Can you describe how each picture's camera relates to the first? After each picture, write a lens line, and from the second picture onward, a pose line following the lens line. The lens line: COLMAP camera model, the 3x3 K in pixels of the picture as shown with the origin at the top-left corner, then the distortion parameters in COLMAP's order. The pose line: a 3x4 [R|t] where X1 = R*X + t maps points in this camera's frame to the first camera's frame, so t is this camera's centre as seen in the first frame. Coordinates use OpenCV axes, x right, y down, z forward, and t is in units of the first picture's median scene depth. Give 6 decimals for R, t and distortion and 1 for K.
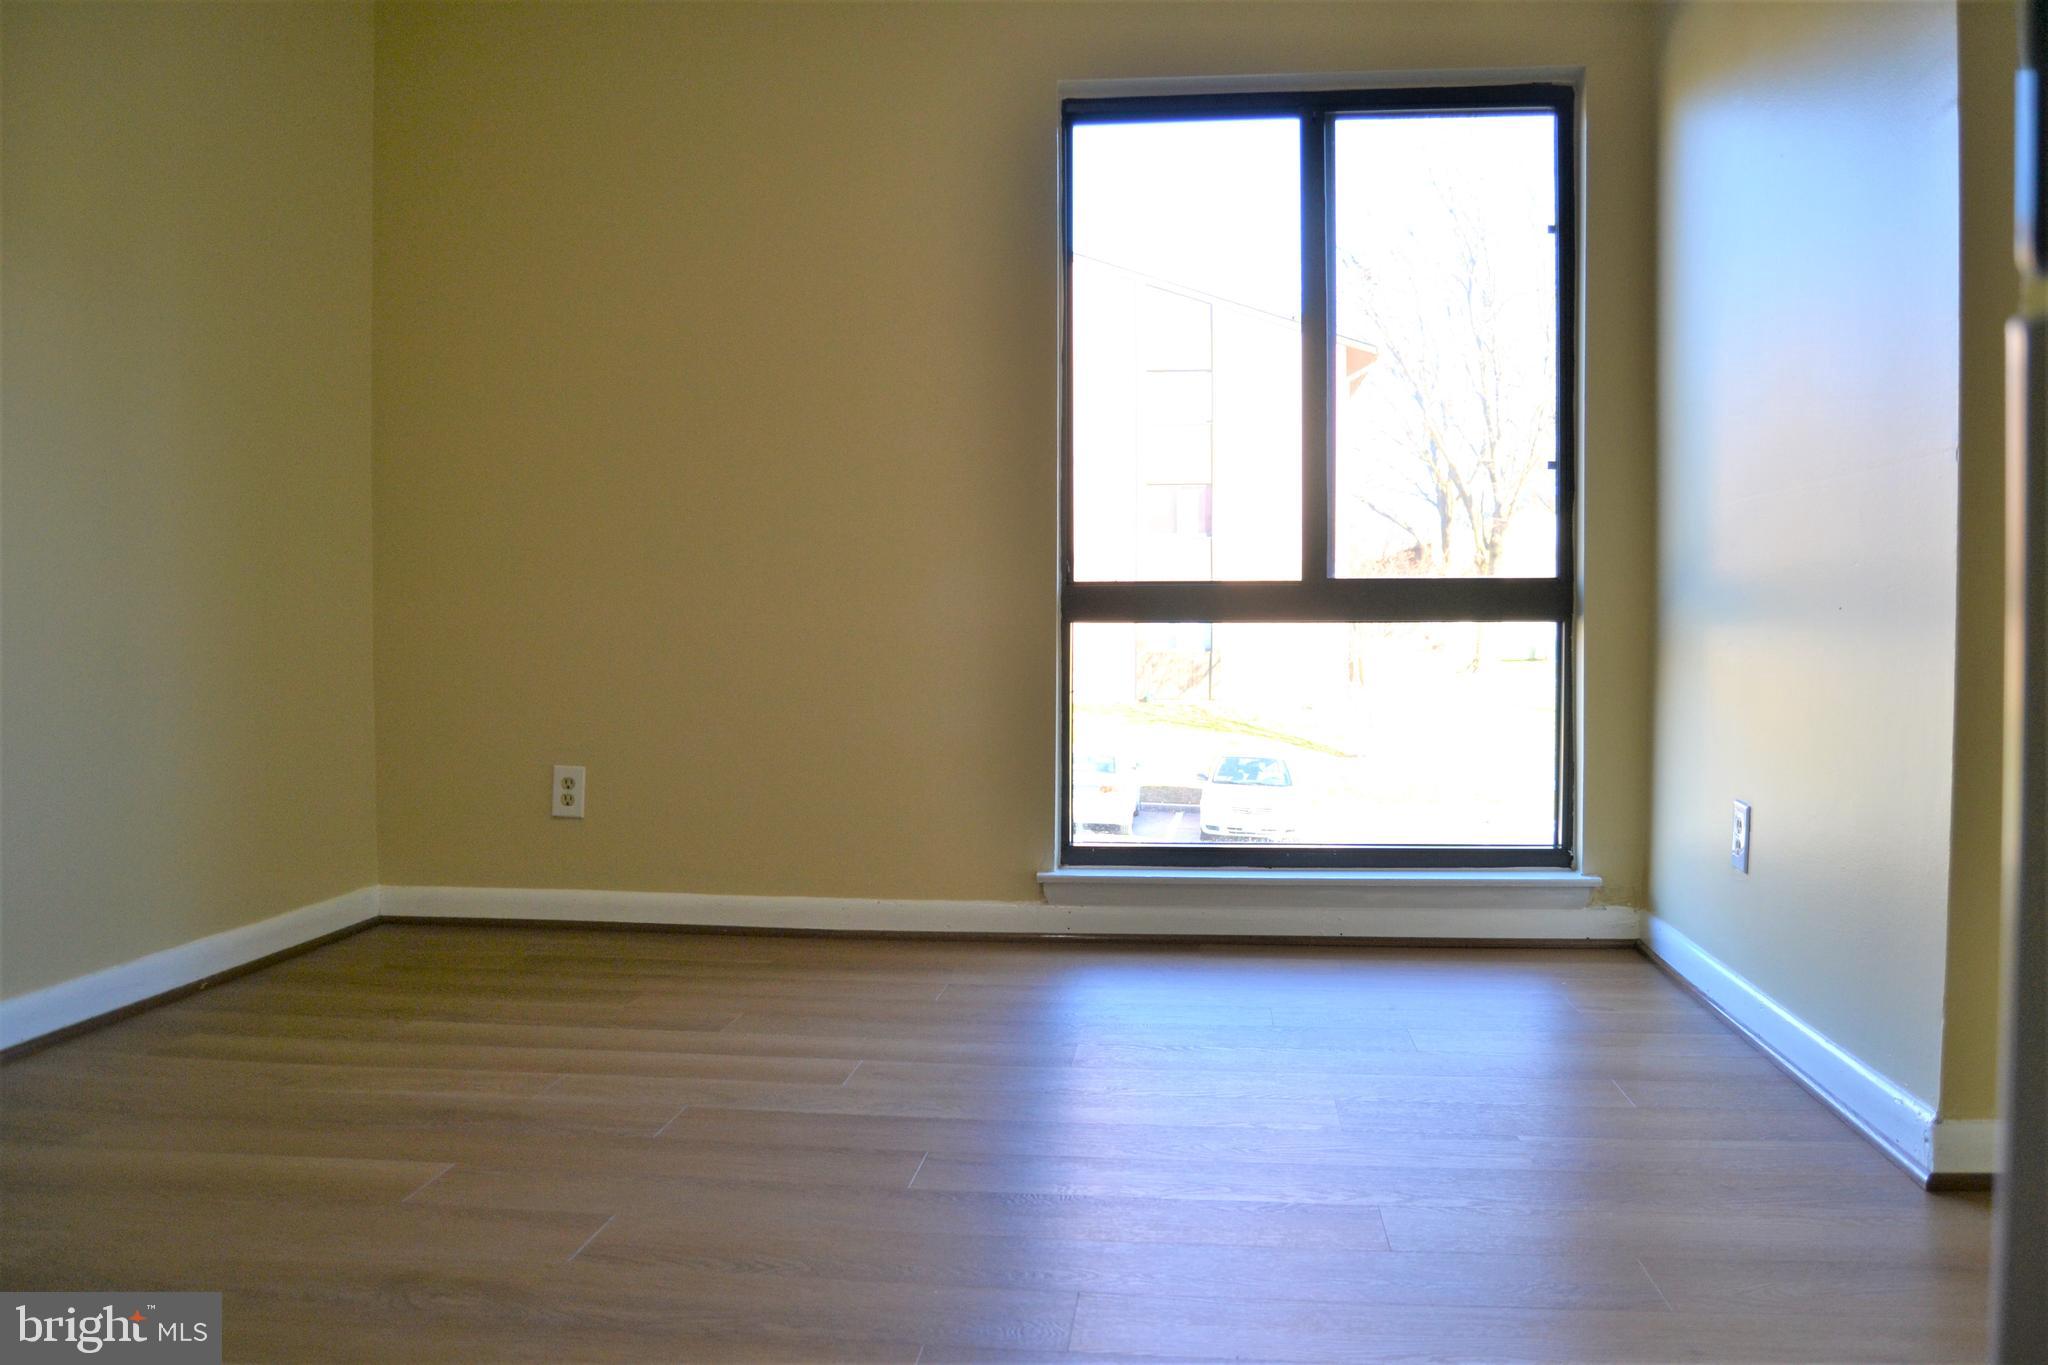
lens RADIAL K [[1611.2, 0, 1029.2], [0, 1611.2, 678.3], [0, 0, 1]] dist [-0.105850, 0.044647]
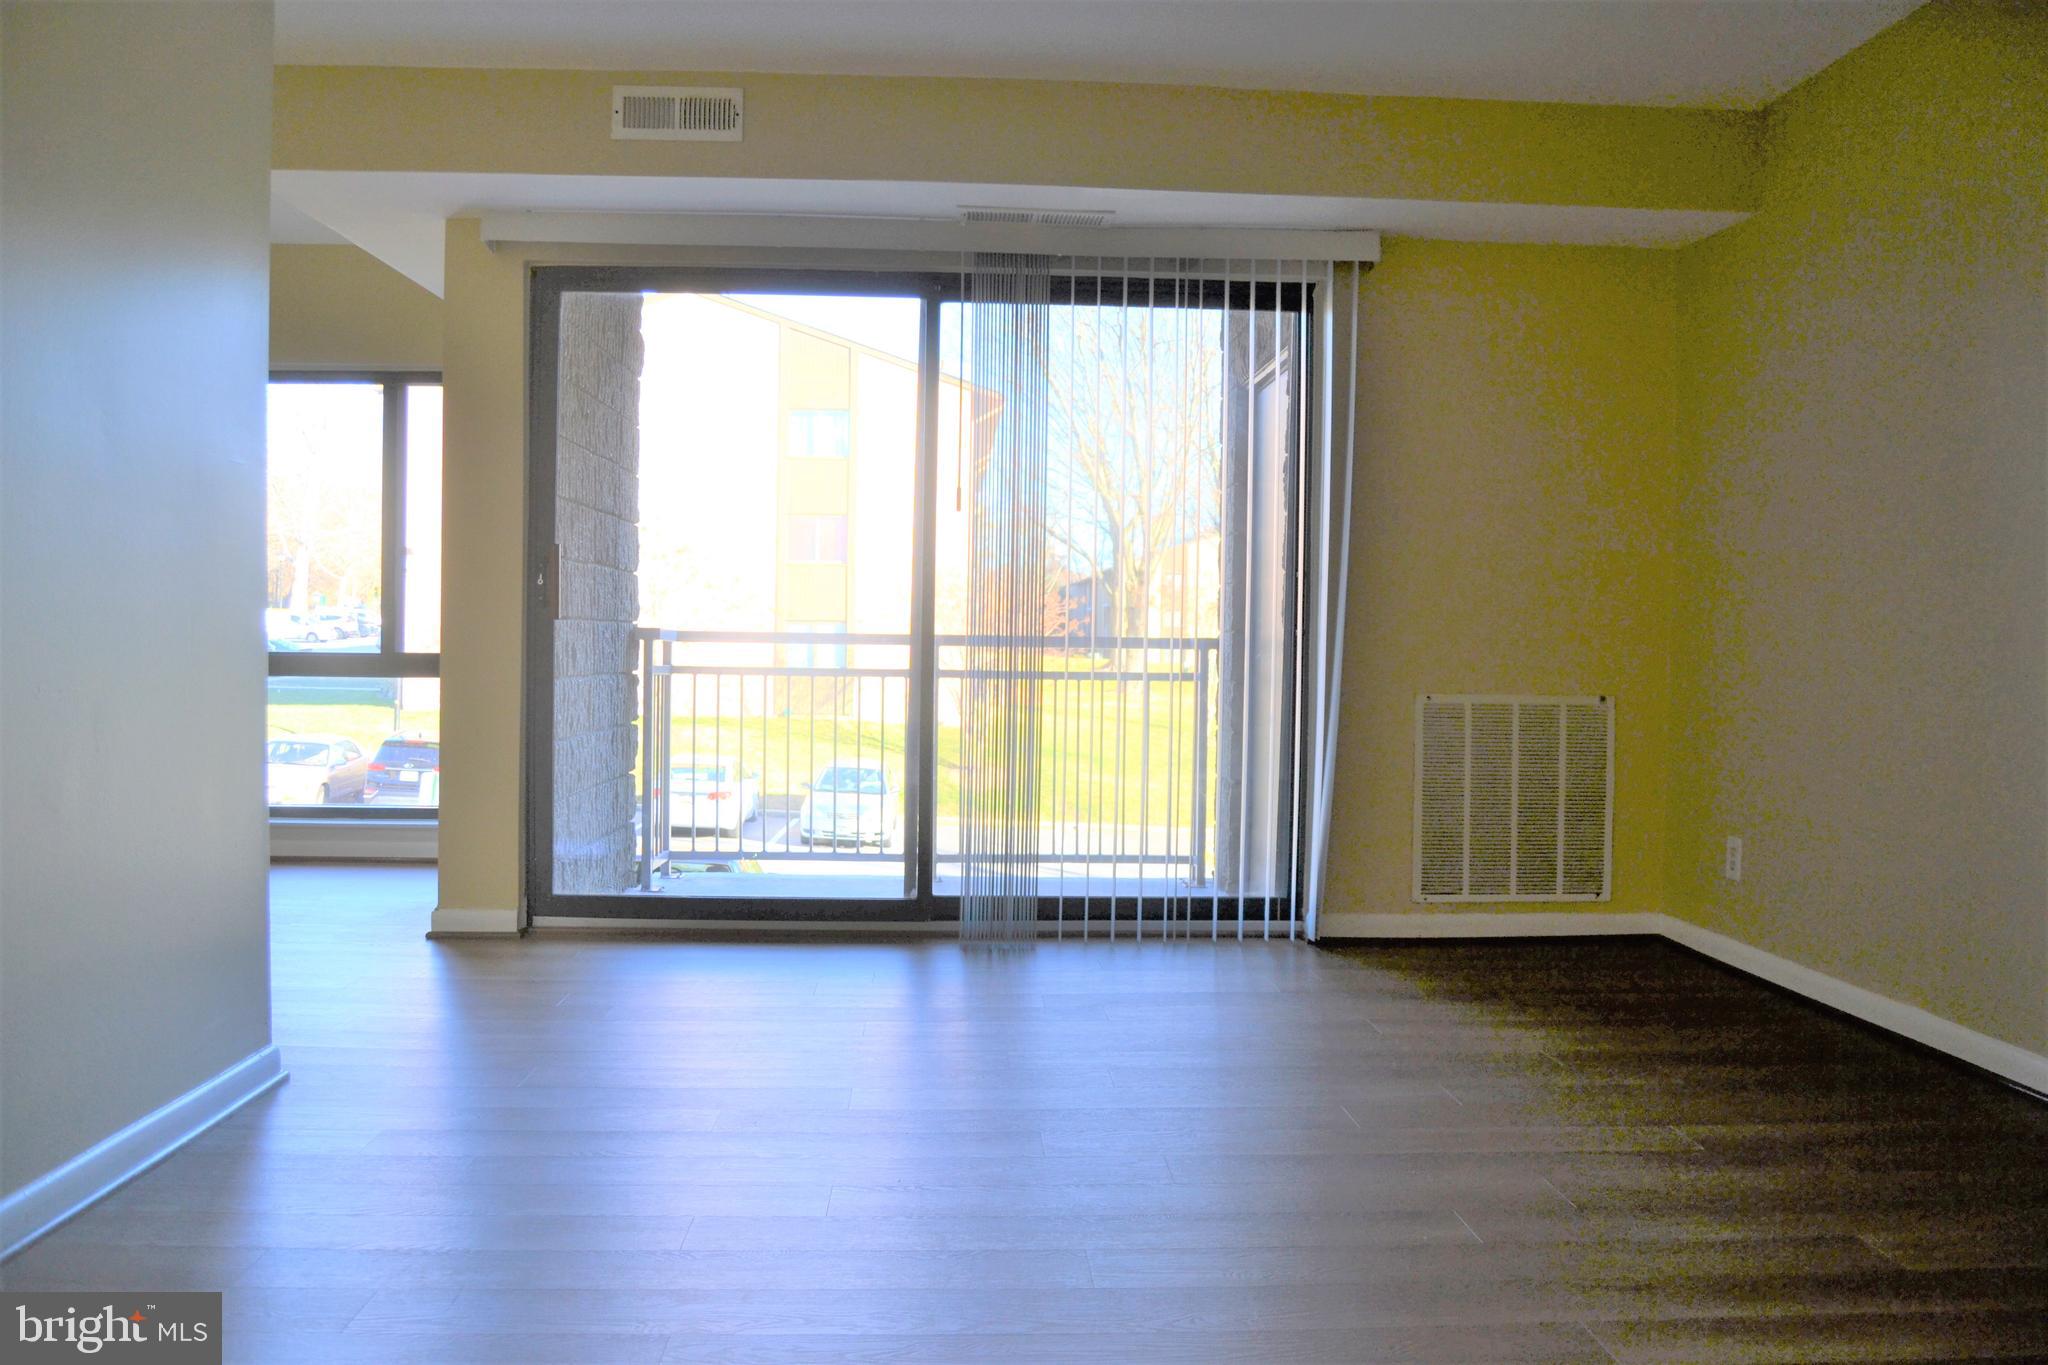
lens RADIAL K [[1611.2, 0, 1029.2], [0, 1611.2, 678.3], [0, 0, 1]] dist [-0.105850, 0.044647]
pose [[0.986886, 0.012941, 0.160902, 0.580423], [-0.011616, 0.999890, -0.009173, -0.026842], [-0.161003, 0.007184, 0.986928, -0.788543]]
